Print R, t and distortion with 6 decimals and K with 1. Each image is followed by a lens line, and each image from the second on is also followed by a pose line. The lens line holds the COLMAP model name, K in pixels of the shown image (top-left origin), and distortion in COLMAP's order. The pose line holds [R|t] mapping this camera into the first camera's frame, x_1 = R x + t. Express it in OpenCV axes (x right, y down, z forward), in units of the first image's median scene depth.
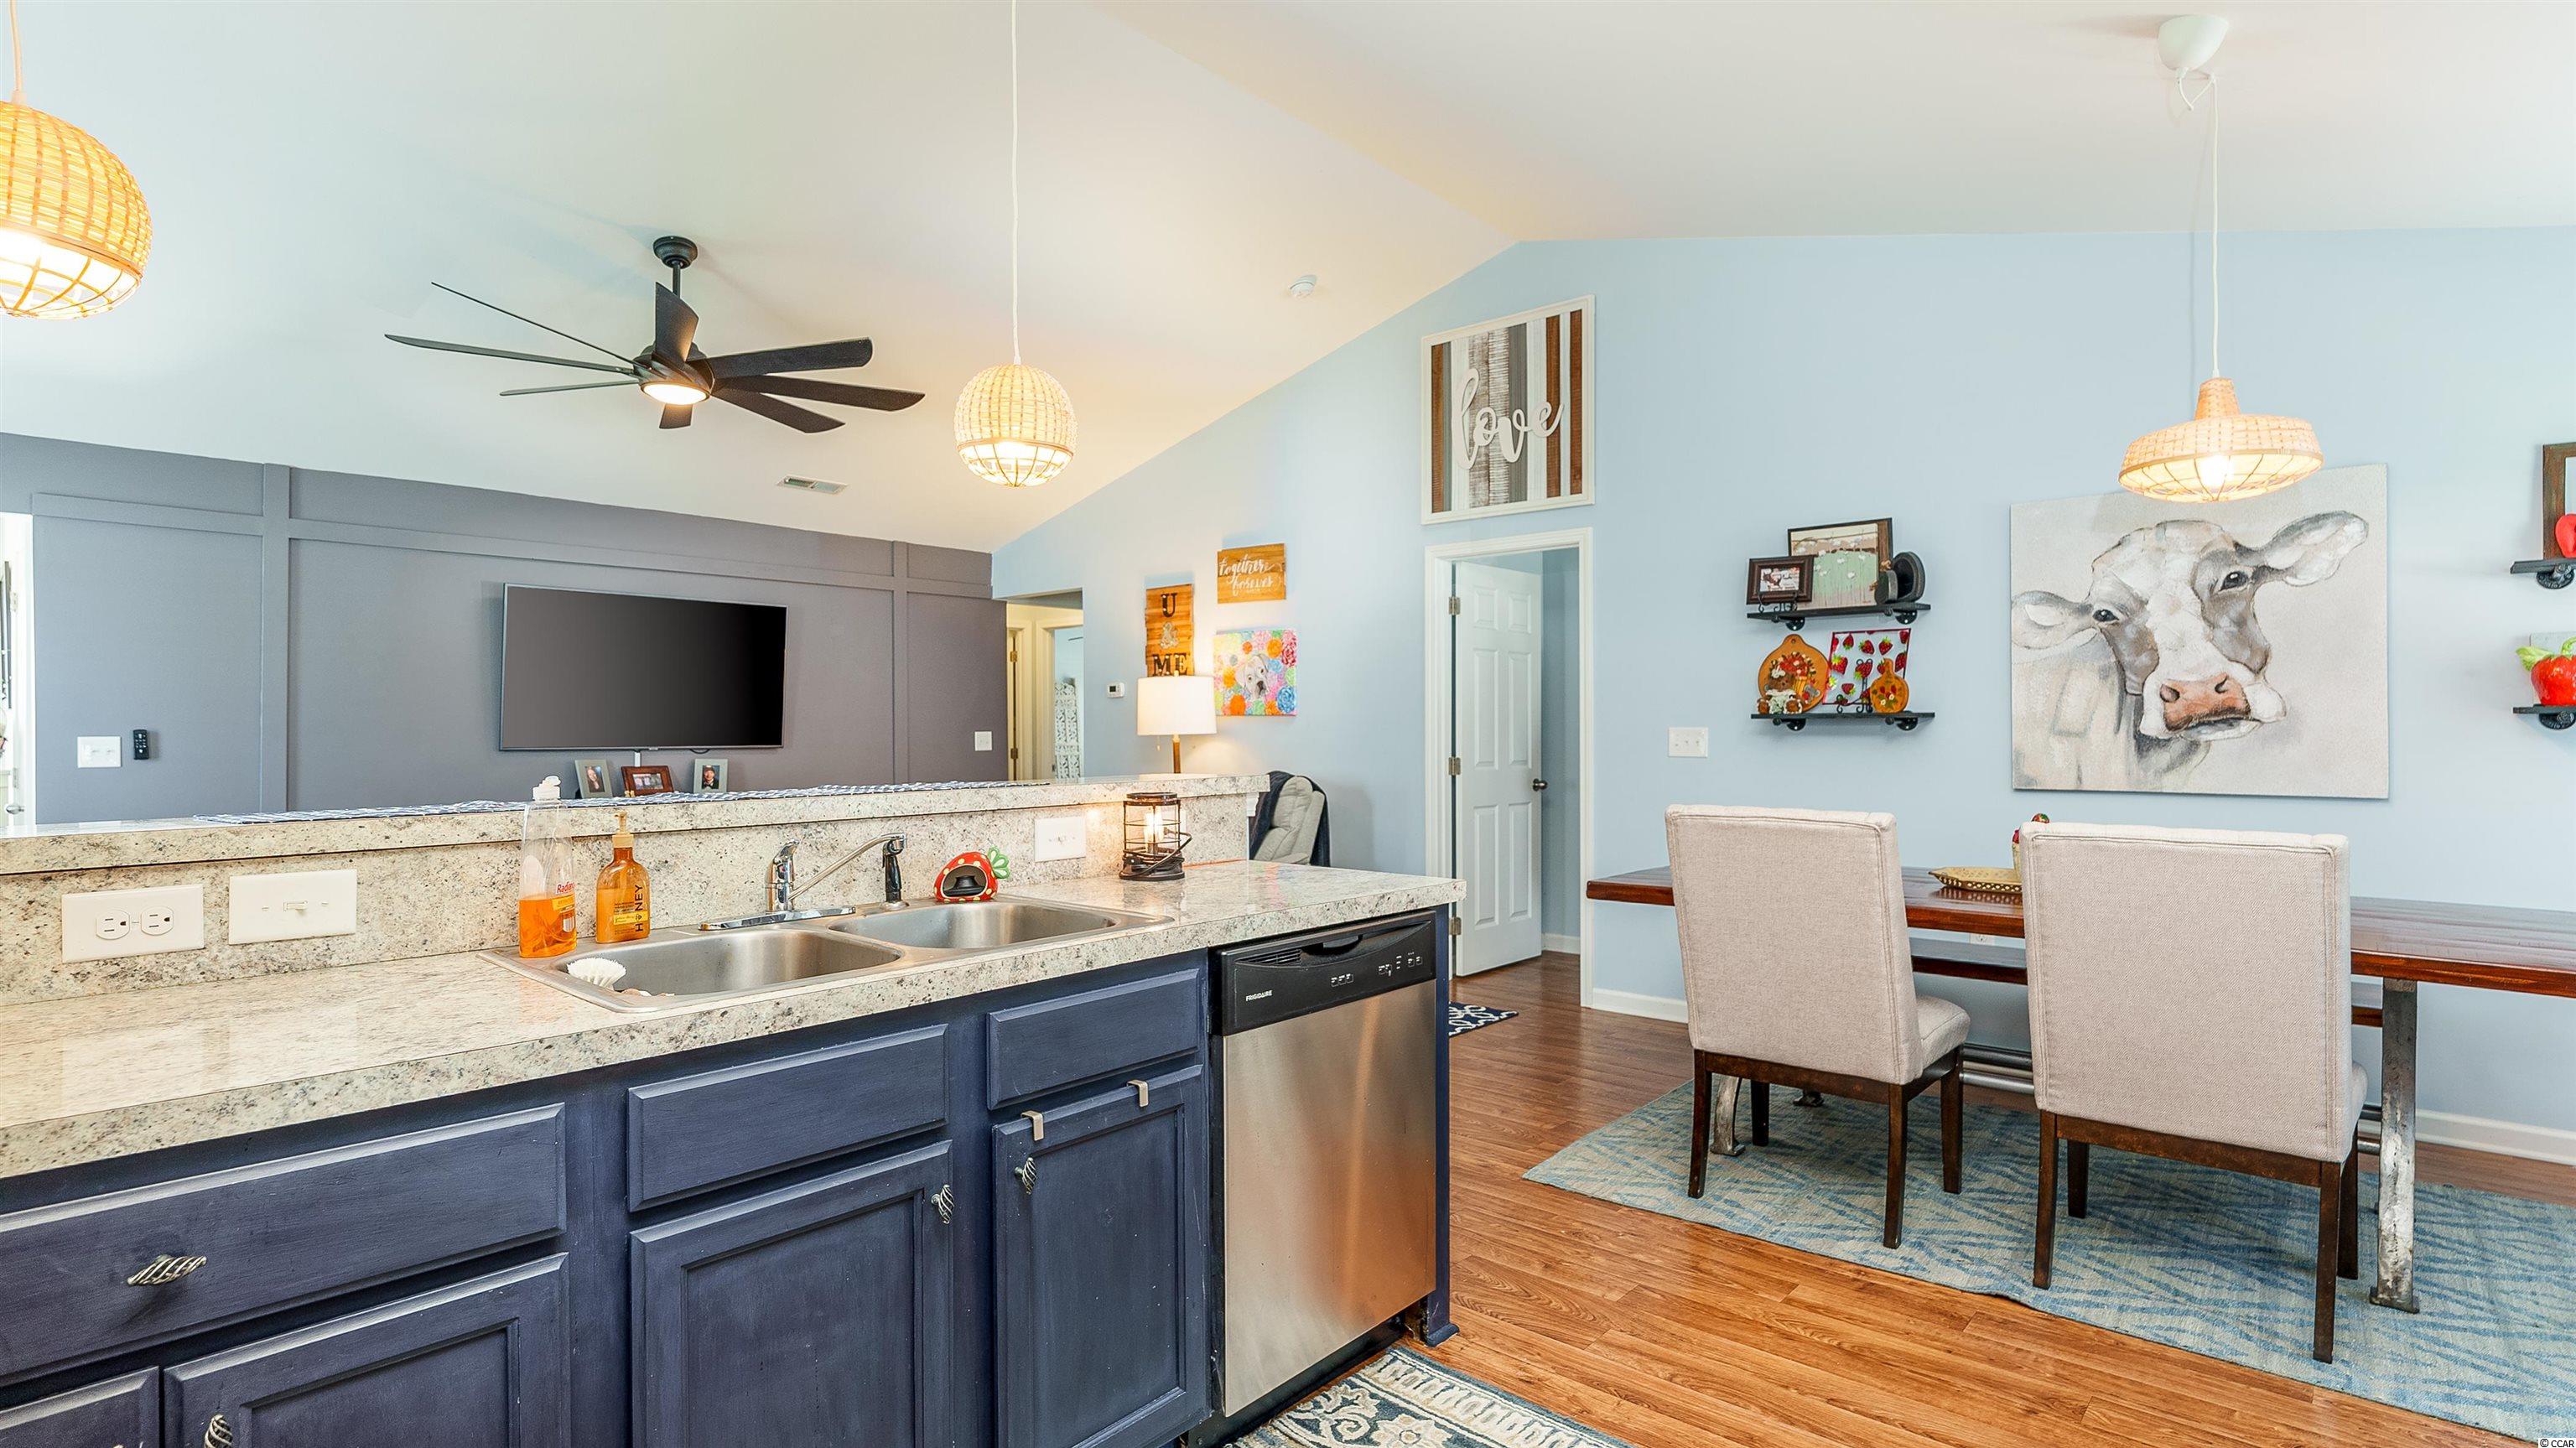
lens RADIAL K [[1214.1, 0, 1313.3], [0, 1214.1, 728.7], [0, 0, 1]] dist [-0.002322, -0.000922]
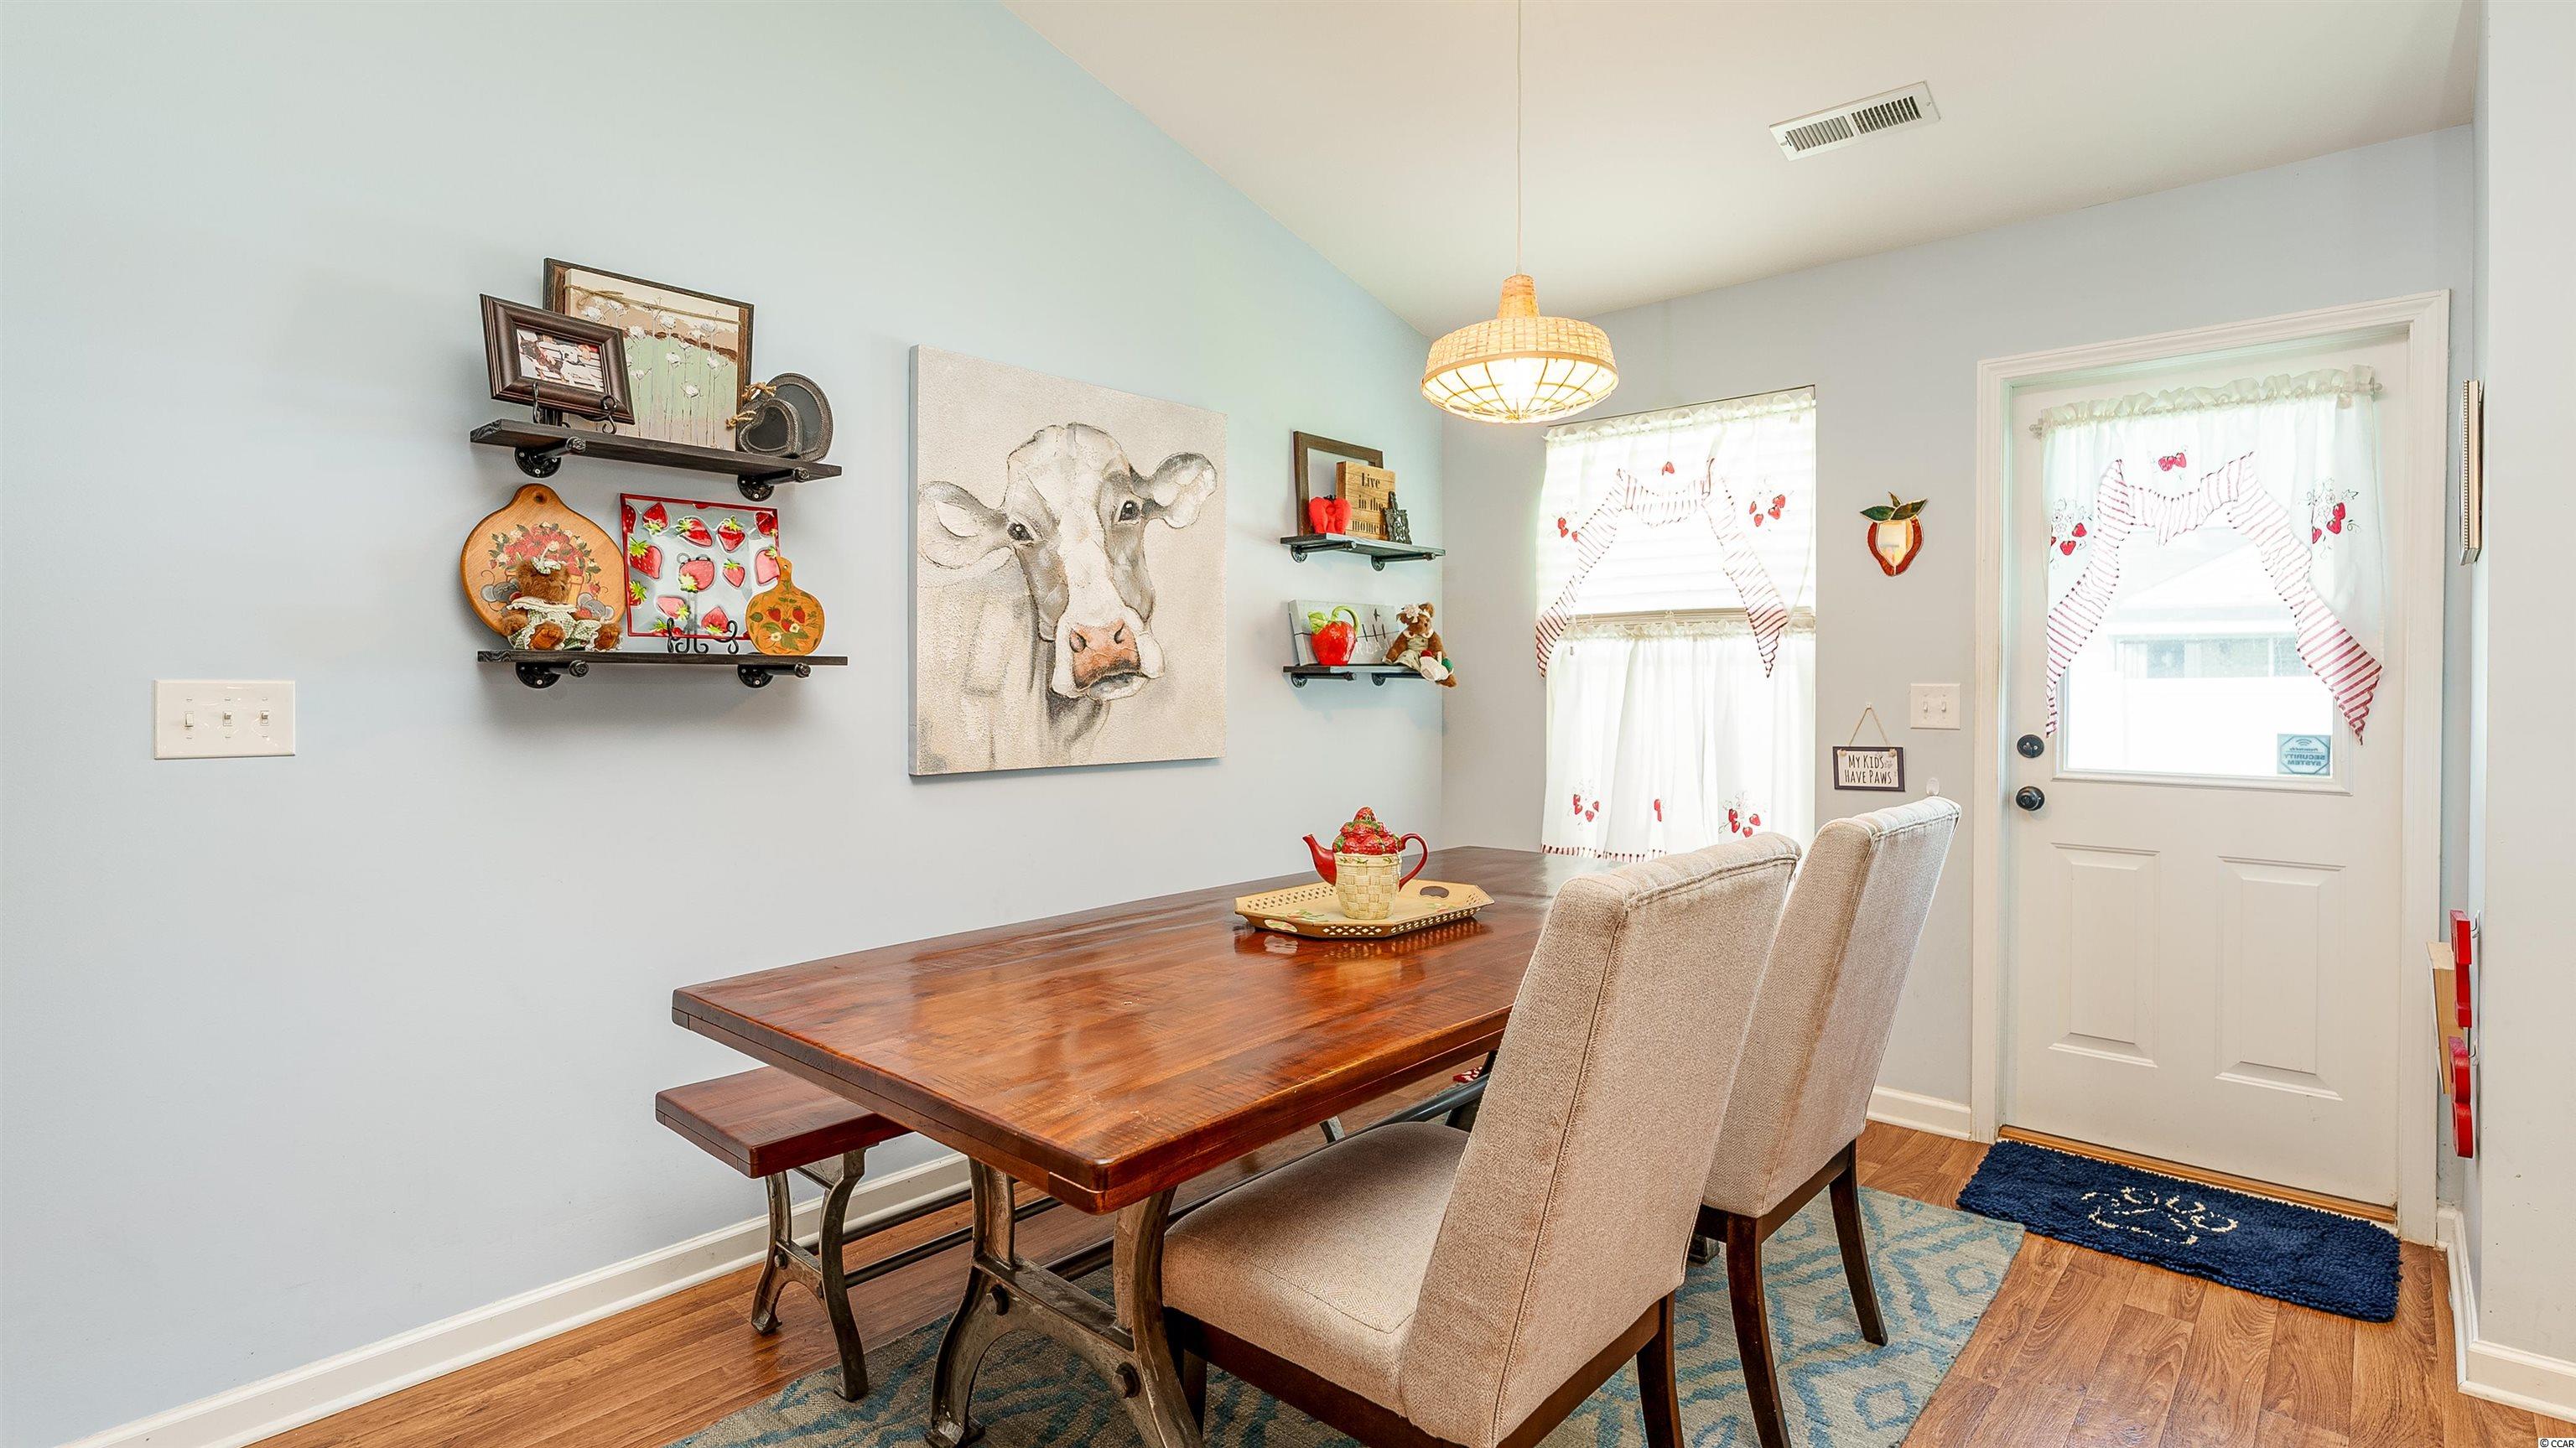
lens RADIAL K [[1214.1, 0, 1290.7], [0, 1214.1, 685.7], [0, 0, 1]] dist [-0.002322, -0.000922]
pose [[0.025373, 0.000291, 0.999678, -0.080738], [-0.003256, 0.999995, -0.000209, -0.000194], [-0.999673, -0.003250, 0.025374, 0.813215]]
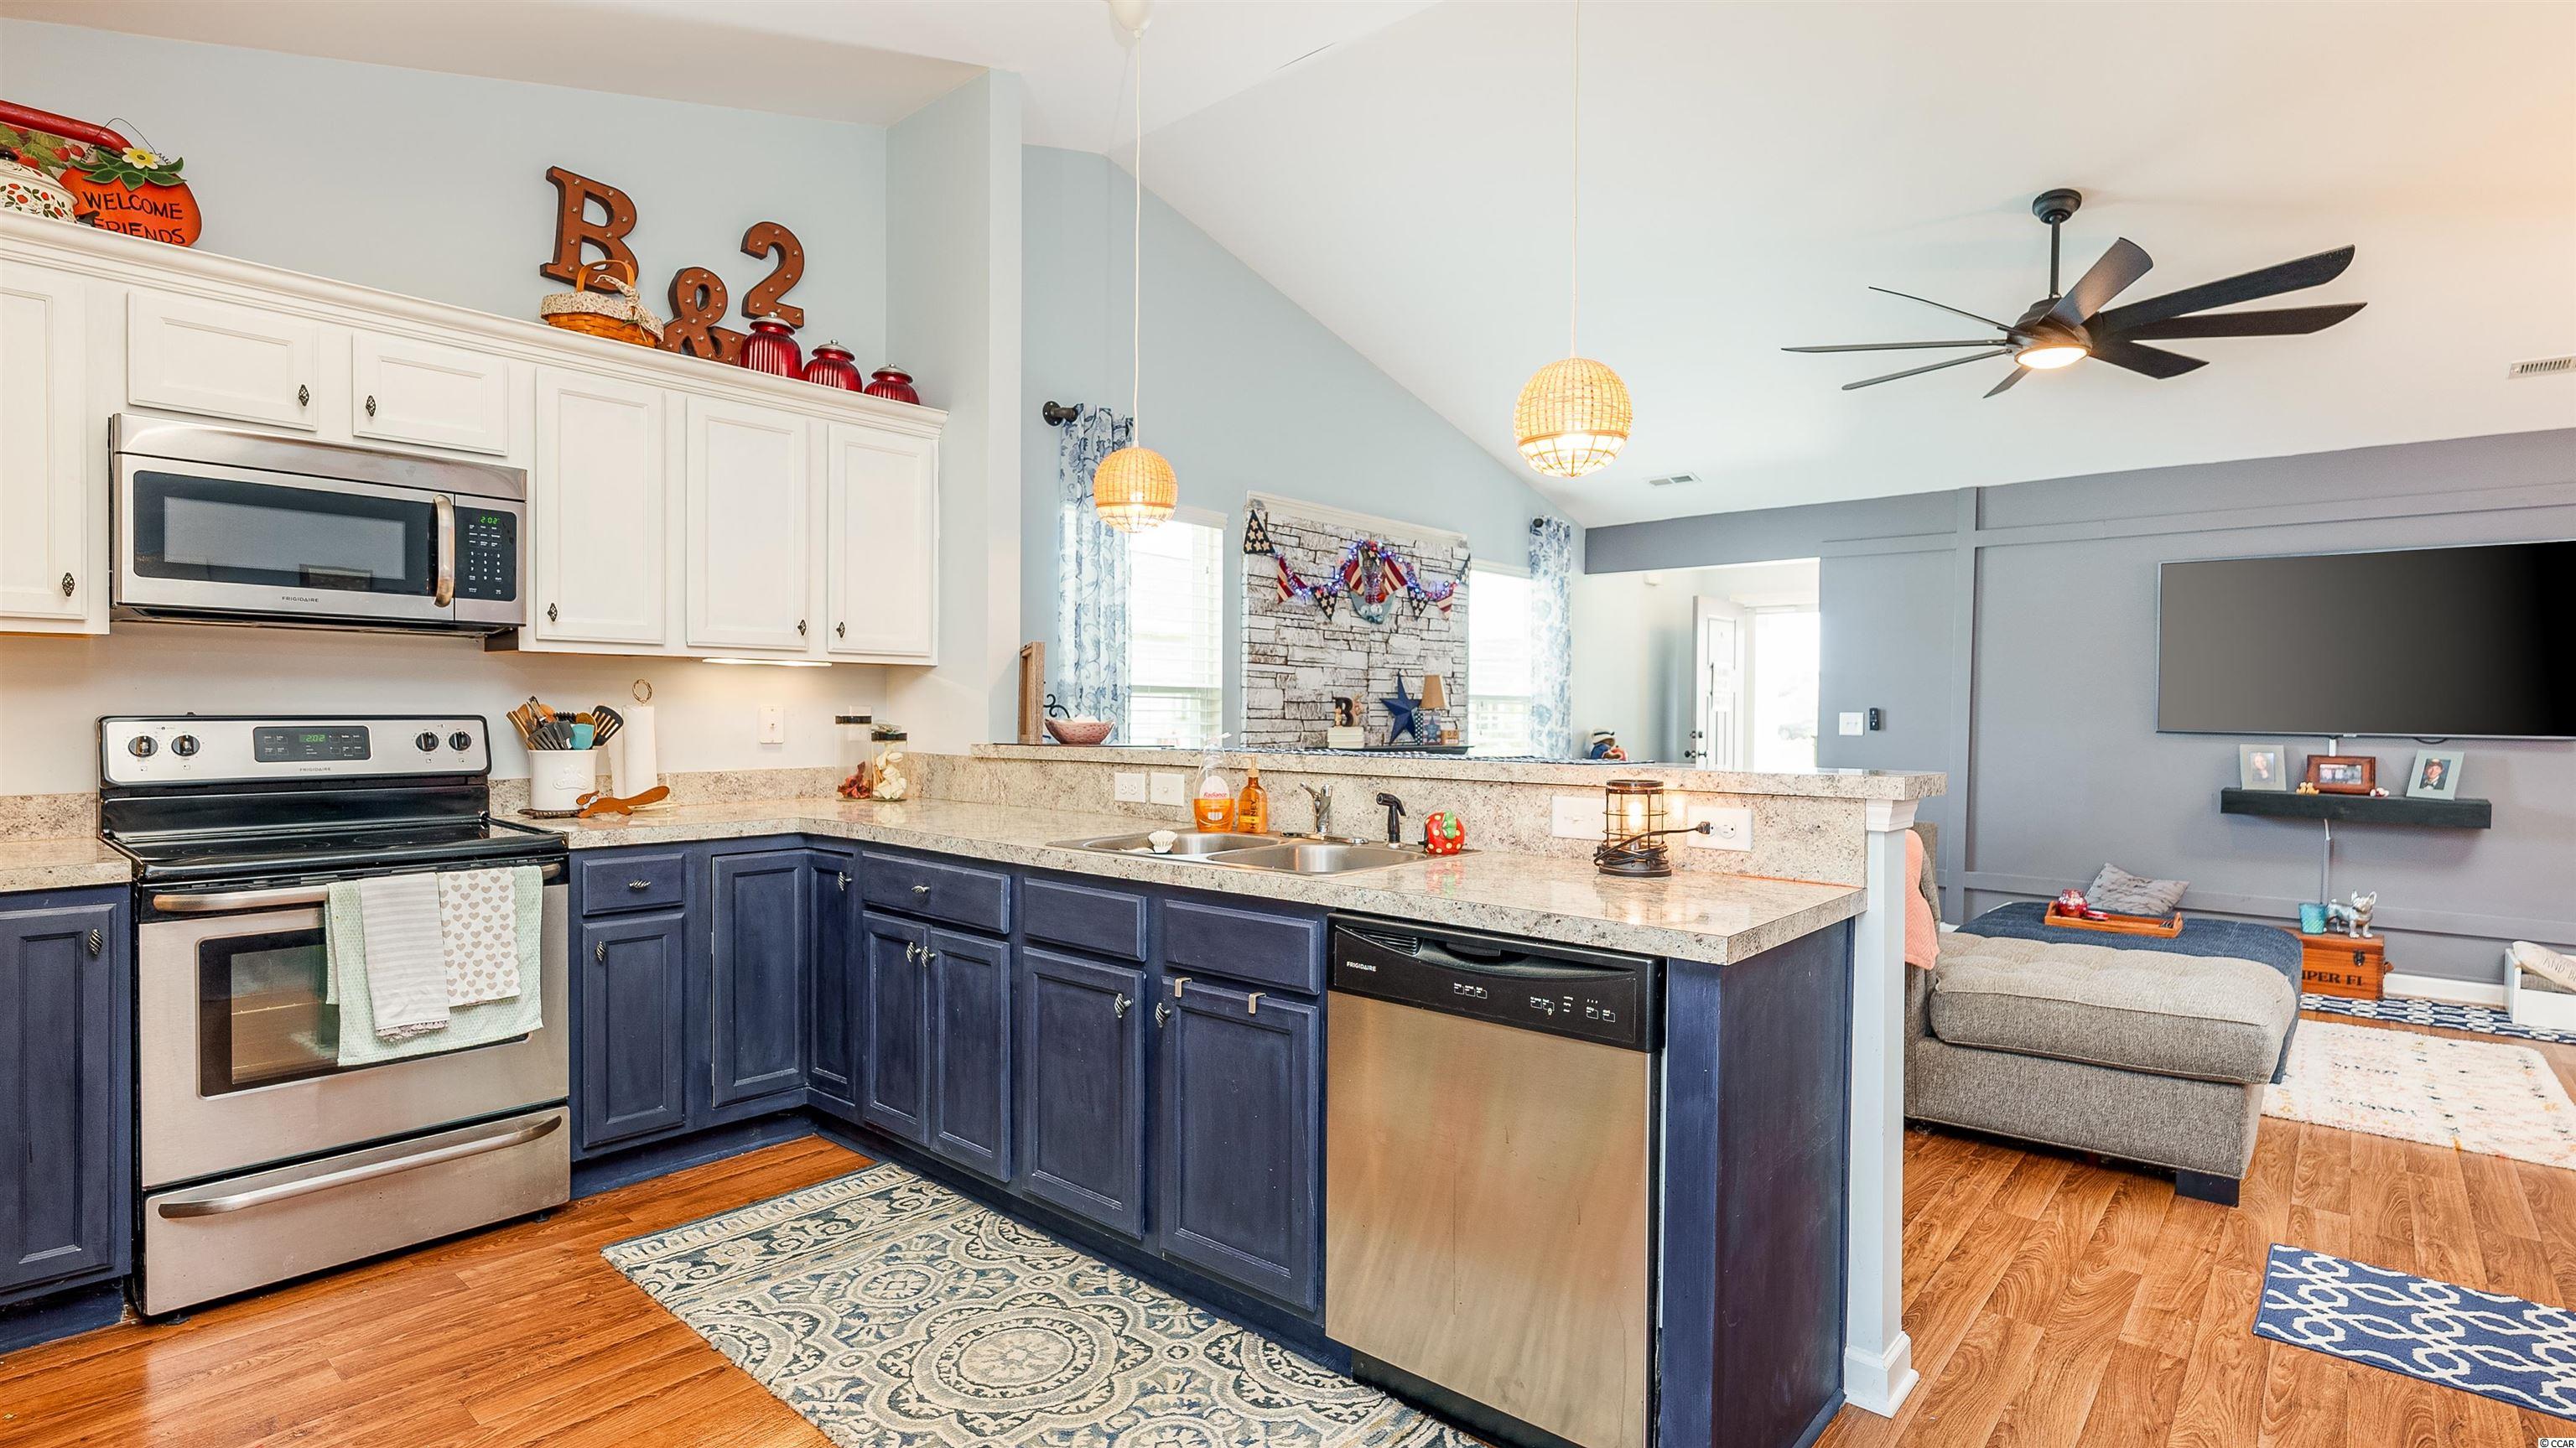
lens RADIAL K [[1214.1, 0, 1295.2], [0, 1214.1, 728.3], [0, 0, 1]] dist [-0.002322, -0.000922]
pose [[0.007106, 0.021596, -0.999742, 0.439577], [-0.006228, 0.999748, 0.021551, -0.002397], [0.999955, 0.006073, 0.007239, 0.416954]]
